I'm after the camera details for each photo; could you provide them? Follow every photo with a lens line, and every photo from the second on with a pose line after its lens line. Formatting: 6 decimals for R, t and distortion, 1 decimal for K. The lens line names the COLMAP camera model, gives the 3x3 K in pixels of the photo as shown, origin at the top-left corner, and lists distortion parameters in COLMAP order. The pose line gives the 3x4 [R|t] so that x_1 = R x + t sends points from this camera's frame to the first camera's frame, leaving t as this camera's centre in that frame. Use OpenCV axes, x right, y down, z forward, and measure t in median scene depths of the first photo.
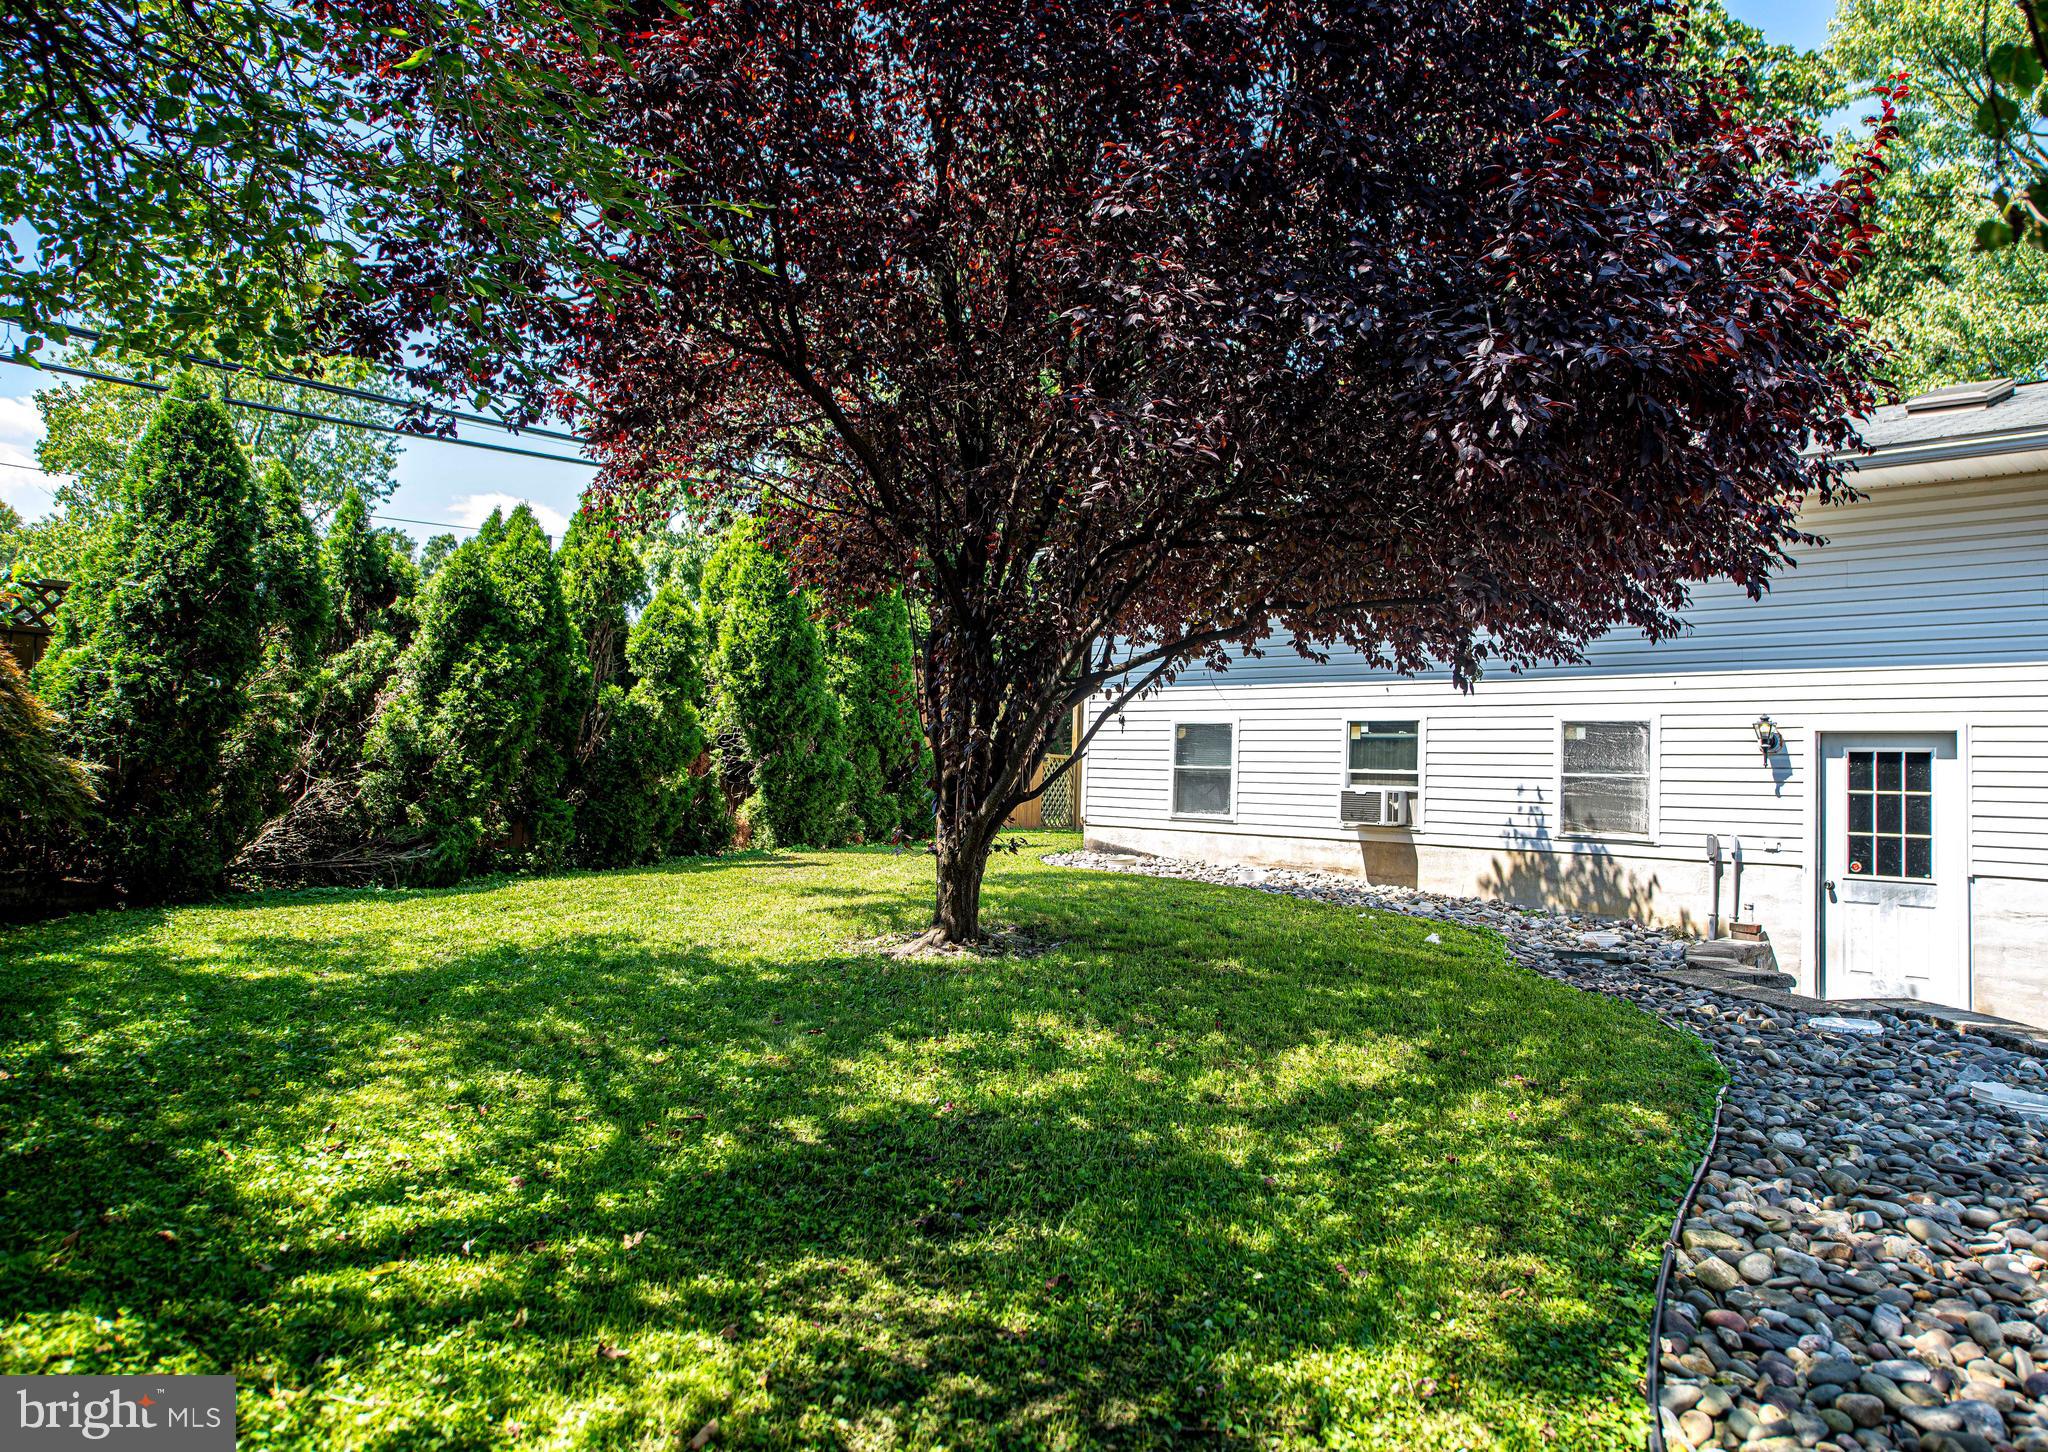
lens RADIAL K [[1431.4, 0, 1099.1], [0, 1431.4, 727.0], [0, 0, 1]] dist [-0.001750, -0.002795]
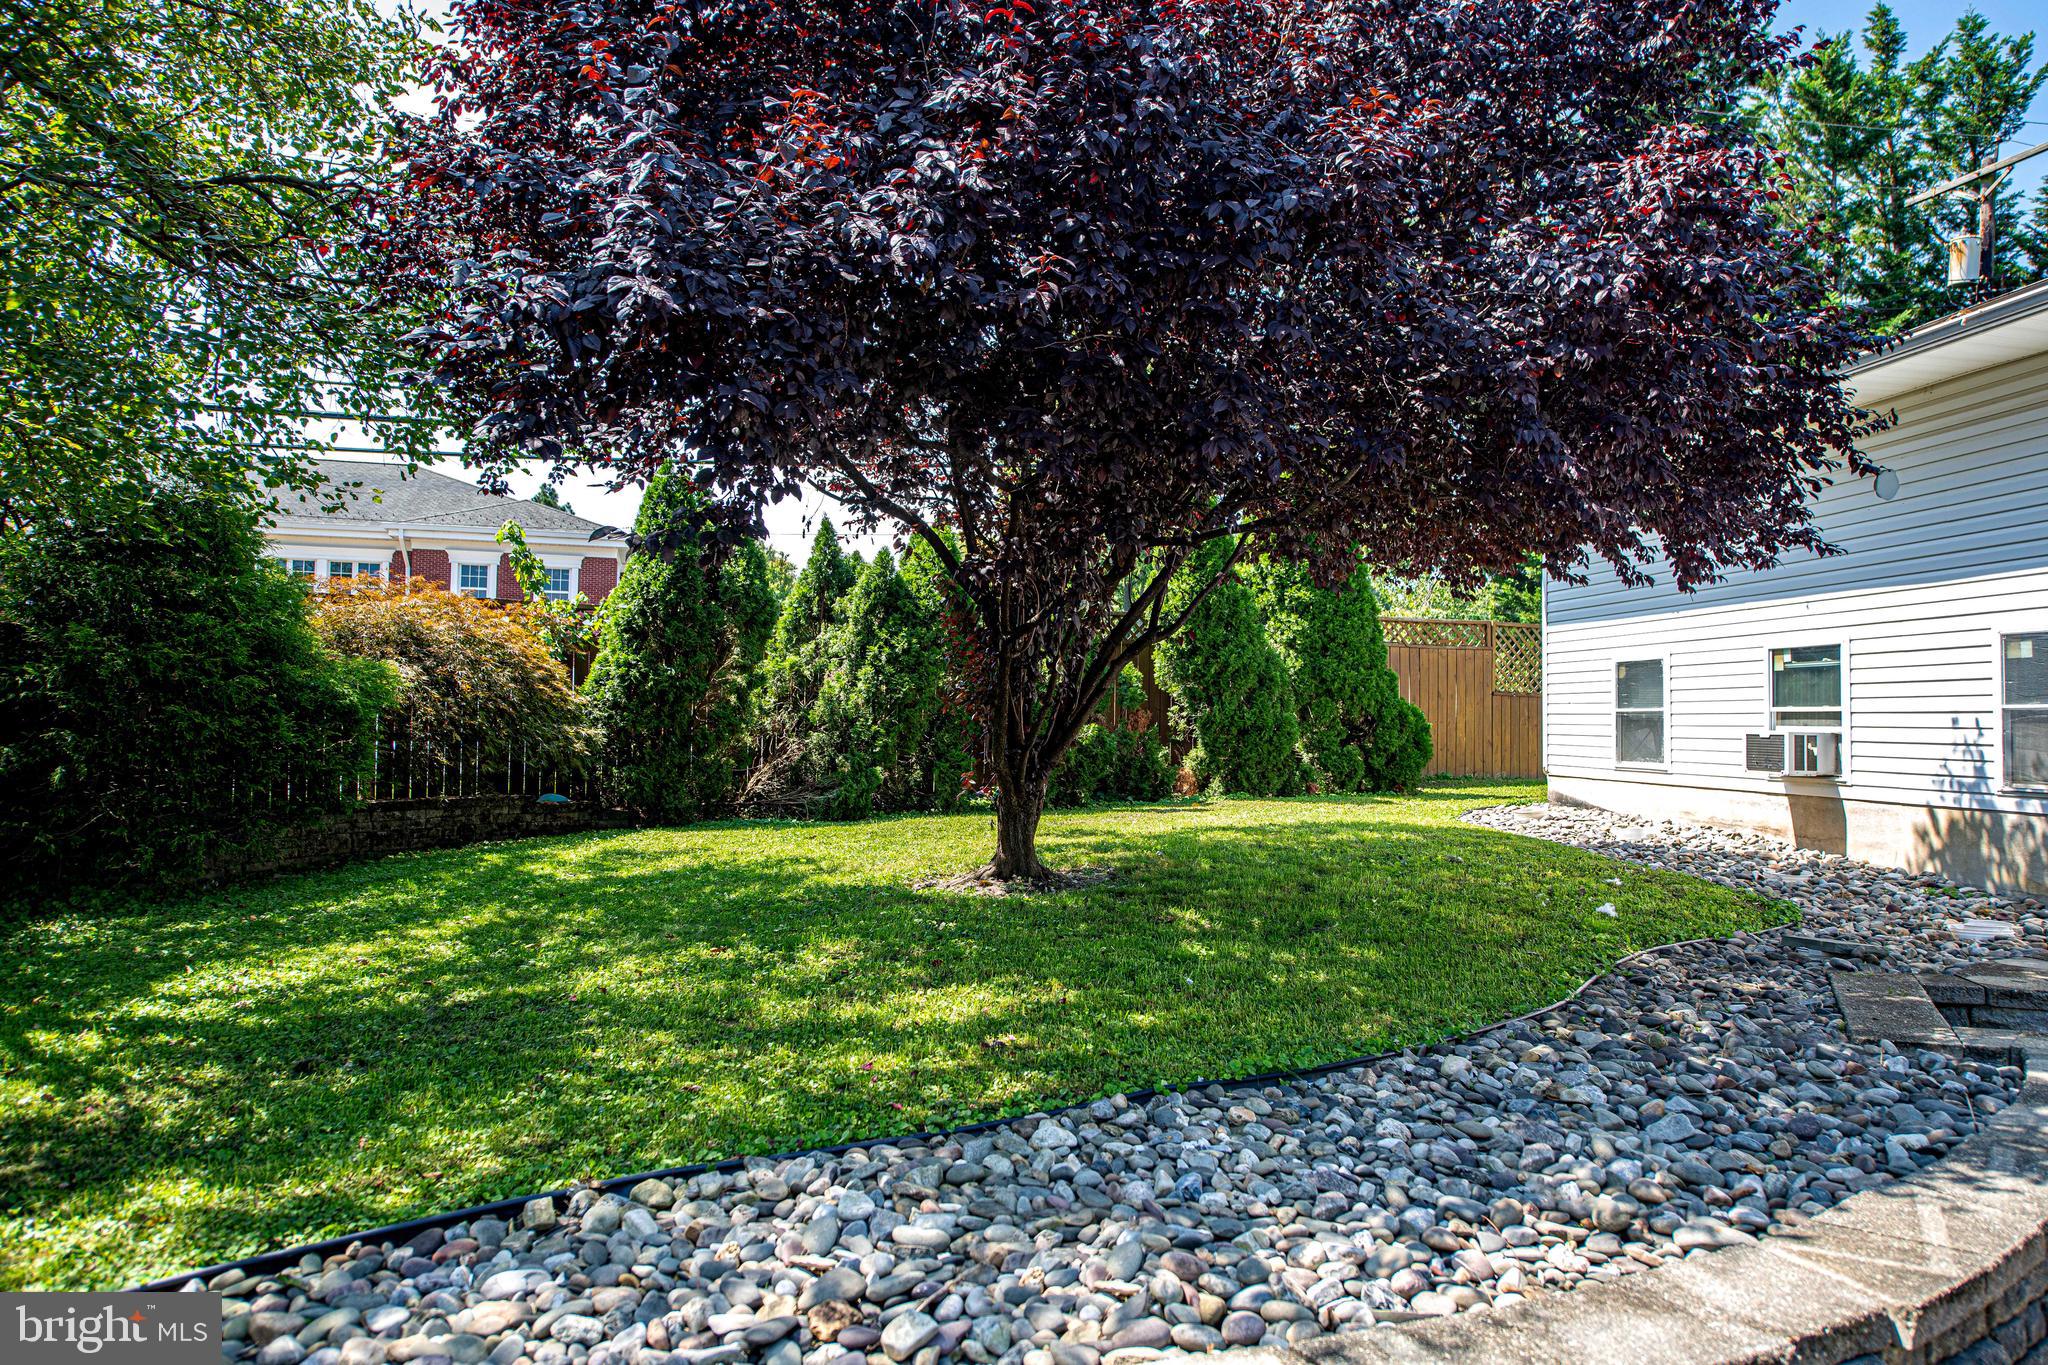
lens RADIAL K [[1349.6, 0, 1024.0], [0, 1349.6, 682.5], [0, 0, 1]] dist [-0.000683, 0.001885]
pose [[0.772345, -0.041697, -0.633833, 0.410787], [0.039879, 0.999058, -0.017130, 0.013888], [0.633950, -0.012047, 0.773280, 0.153773]]
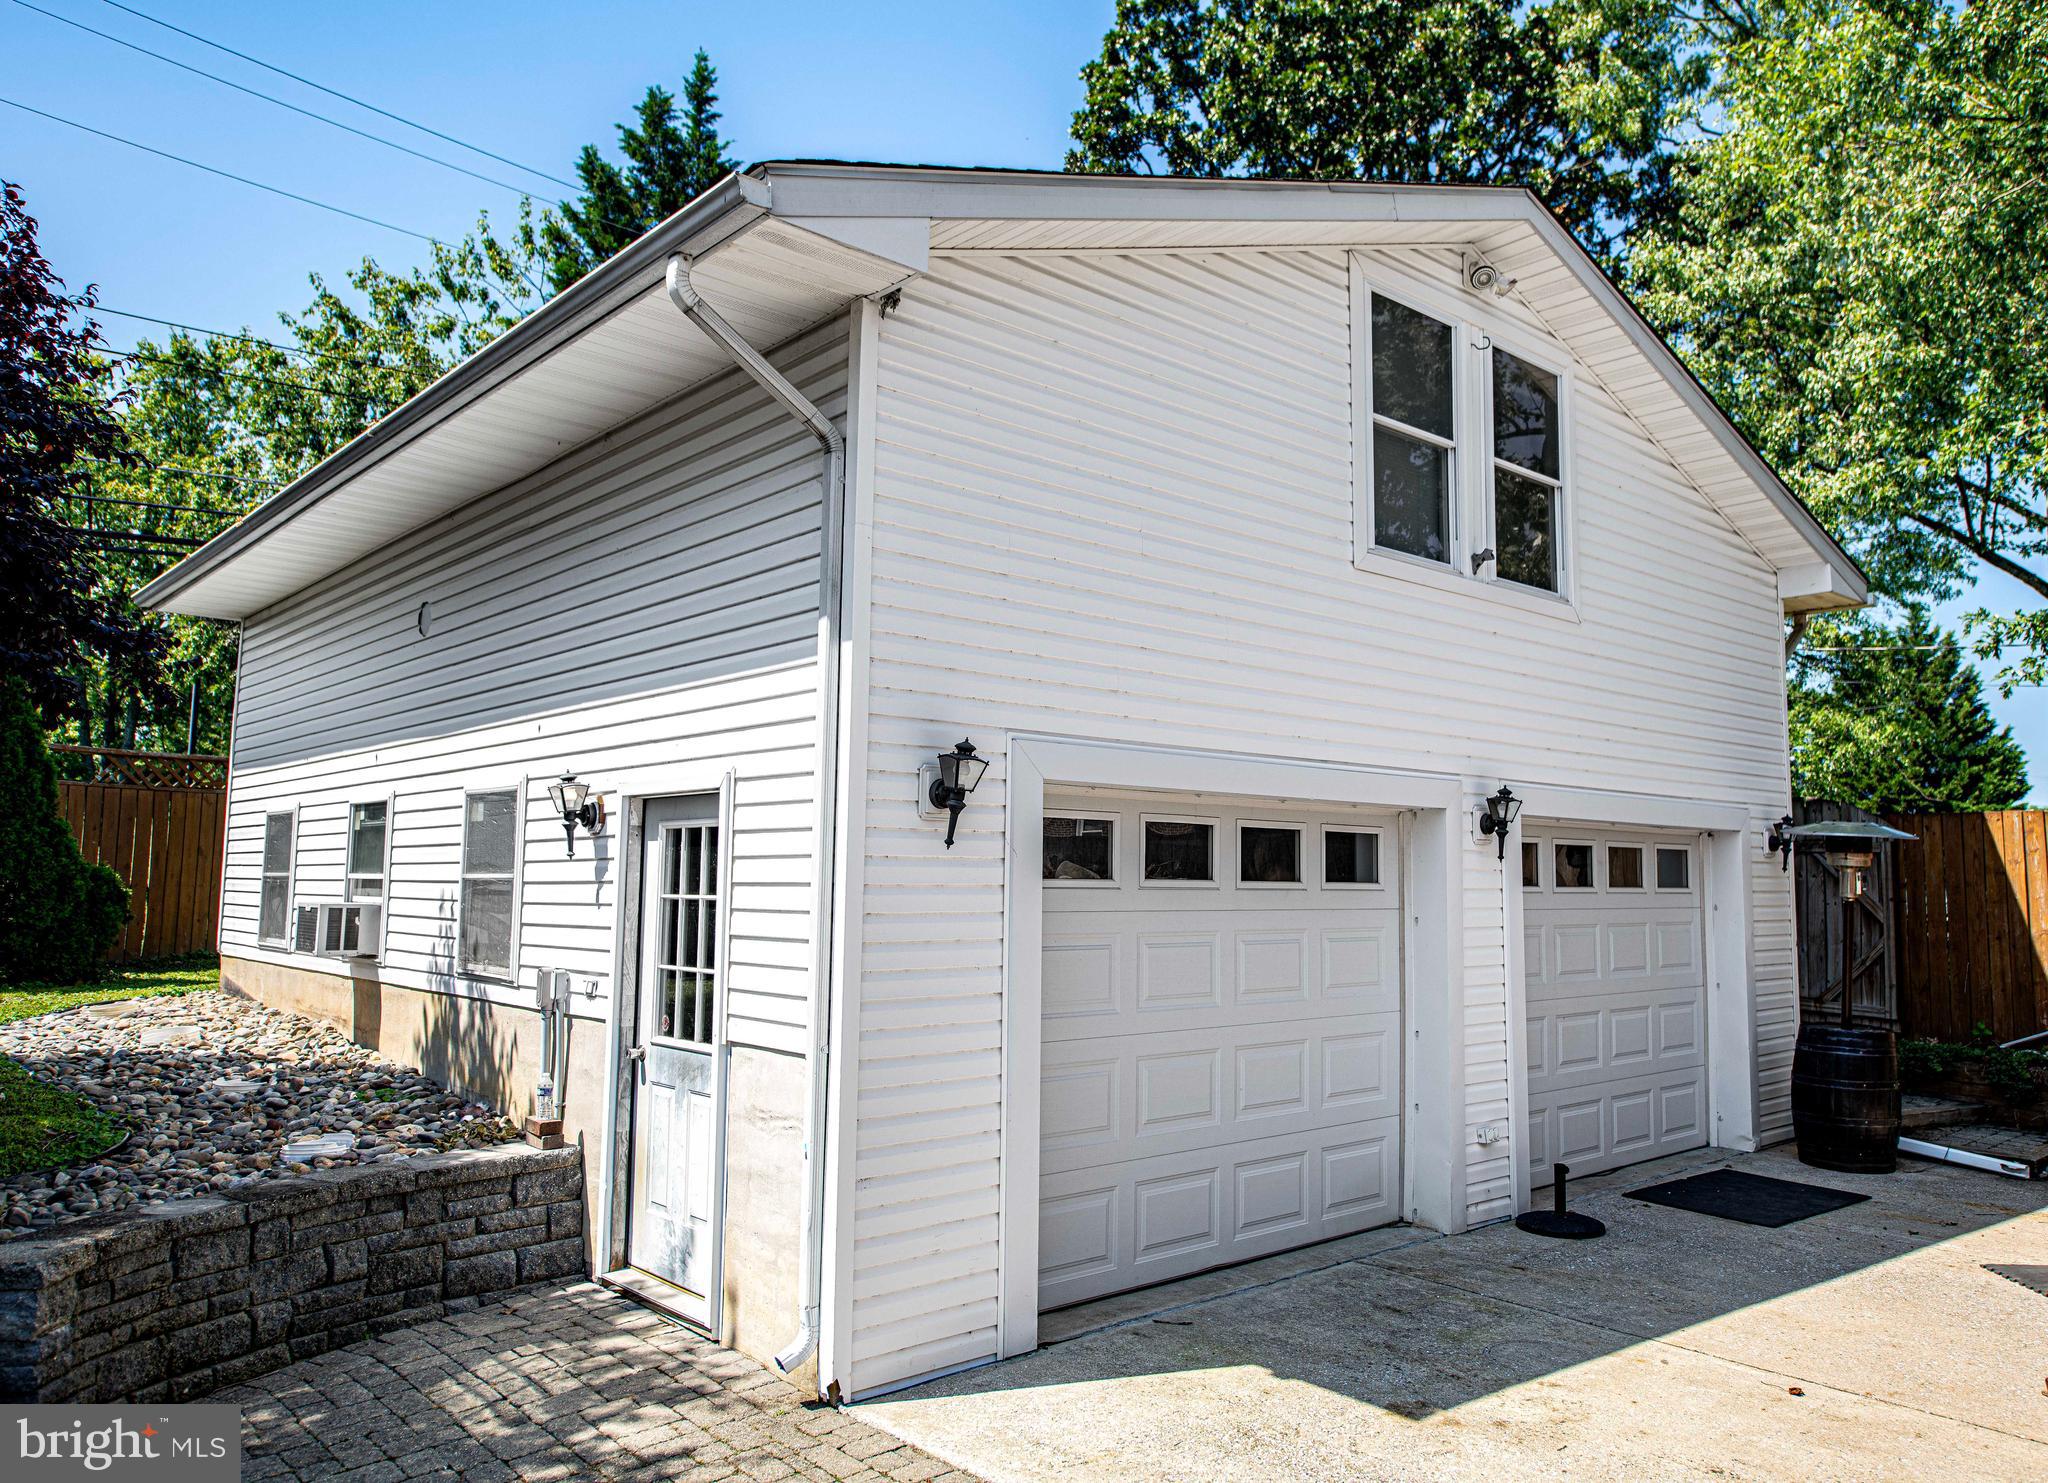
lens RADIAL K [[1466.8, 0, 1114.5], [0, 1466.8, 739.8], [0, 0, 1]] dist [0.005981, 0.003908]
pose [[0.997008, -0.034403, -0.069223, 0.731200], [0.030619, 0.998017, -0.054997, 0.018777], [0.070978, 0.052713, 0.996084, 0.383953]]
